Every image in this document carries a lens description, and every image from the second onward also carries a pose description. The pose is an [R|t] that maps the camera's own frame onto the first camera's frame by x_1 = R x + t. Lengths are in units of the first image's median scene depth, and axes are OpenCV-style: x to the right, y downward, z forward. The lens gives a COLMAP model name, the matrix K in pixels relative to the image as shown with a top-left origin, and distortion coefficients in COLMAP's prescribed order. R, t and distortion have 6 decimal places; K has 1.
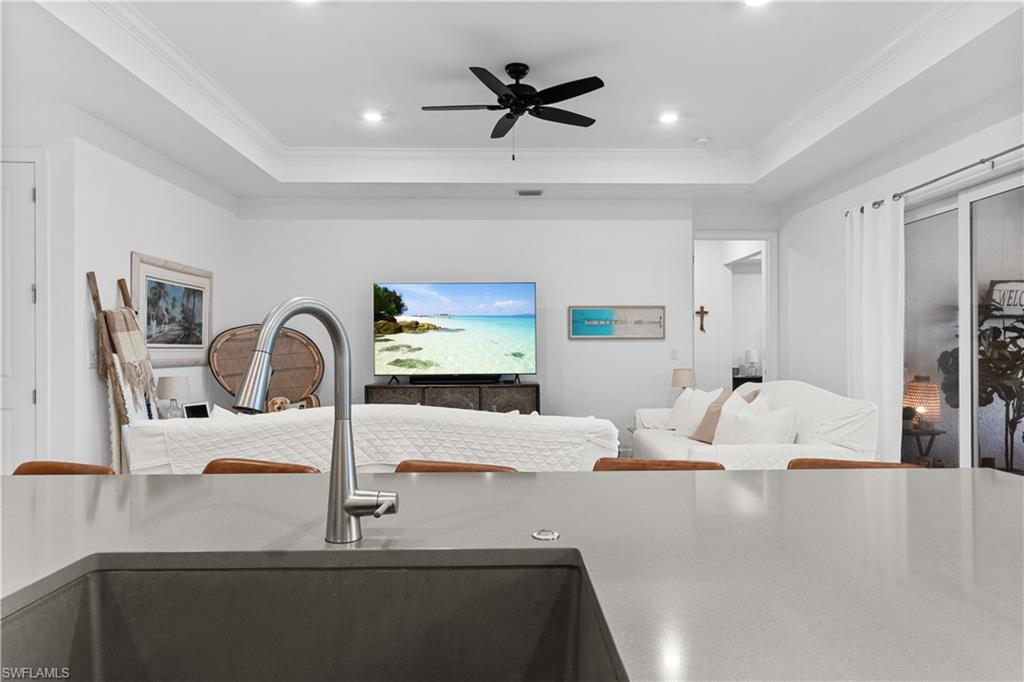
lens RADIAL K [[623.9, 0, 516.8], [0, 623.9, 345.7], [0, 0, 1]] dist [0.005384, 0.001506]
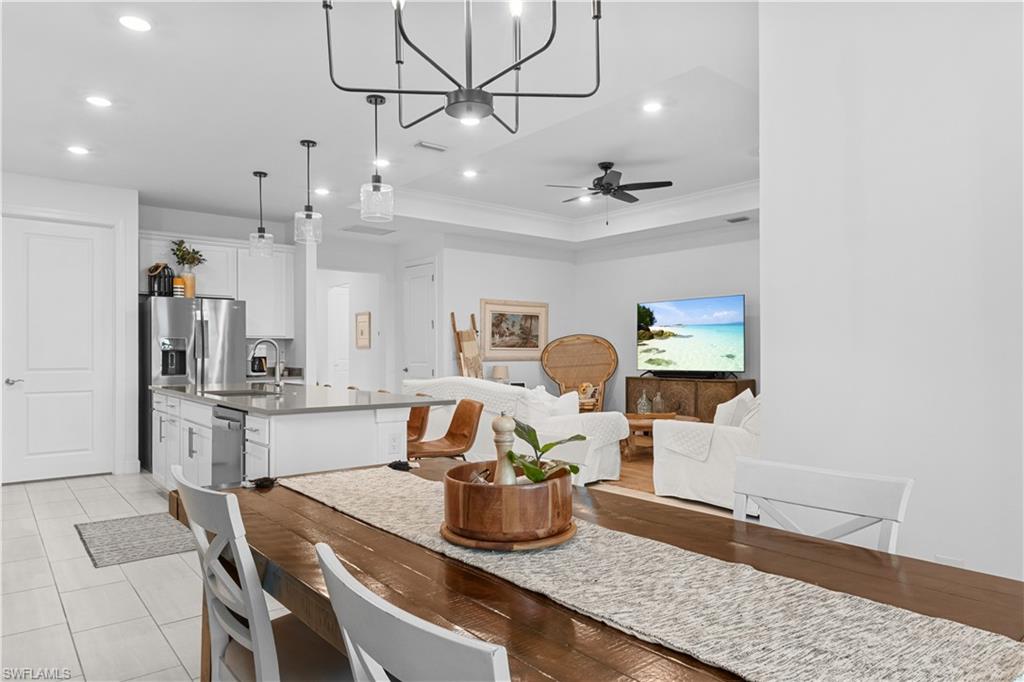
lens RADIAL K [[623.9, 0, 516.8], [0, 623.9, 345.7], [0, 0, 1]] dist [0.005384, 0.001506]
pose [[0.629885, -0.004162, -0.776677, 0.674853], [0.000148, 0.999986, -0.005238, 0.000672], [0.776688, 0.003184, 0.629877, -0.074476]]
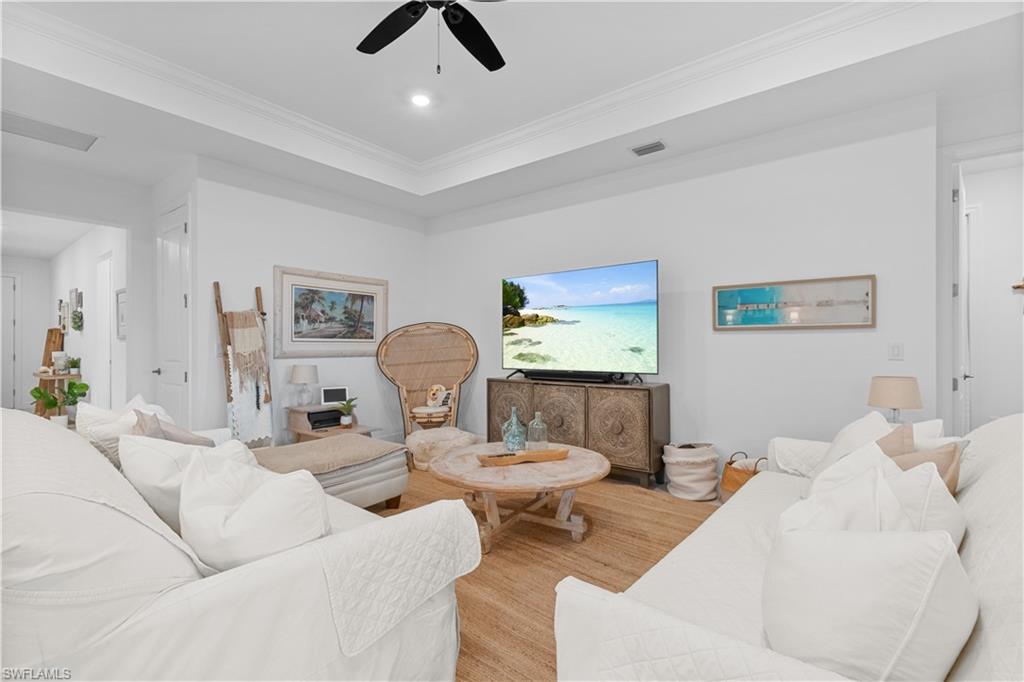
lens RADIAL K [[455.1, 0, 512.0], [0, 455.1, 341.0], [0, 0, 1]] dist [-0.000129, -0.000101]
pose [[0.779196, -0.003016, -0.626773, 0.249802], [0.001154, 0.999994, -0.003376, 0.004672], [0.626780, 0.001907, 0.779194, 0.430212]]
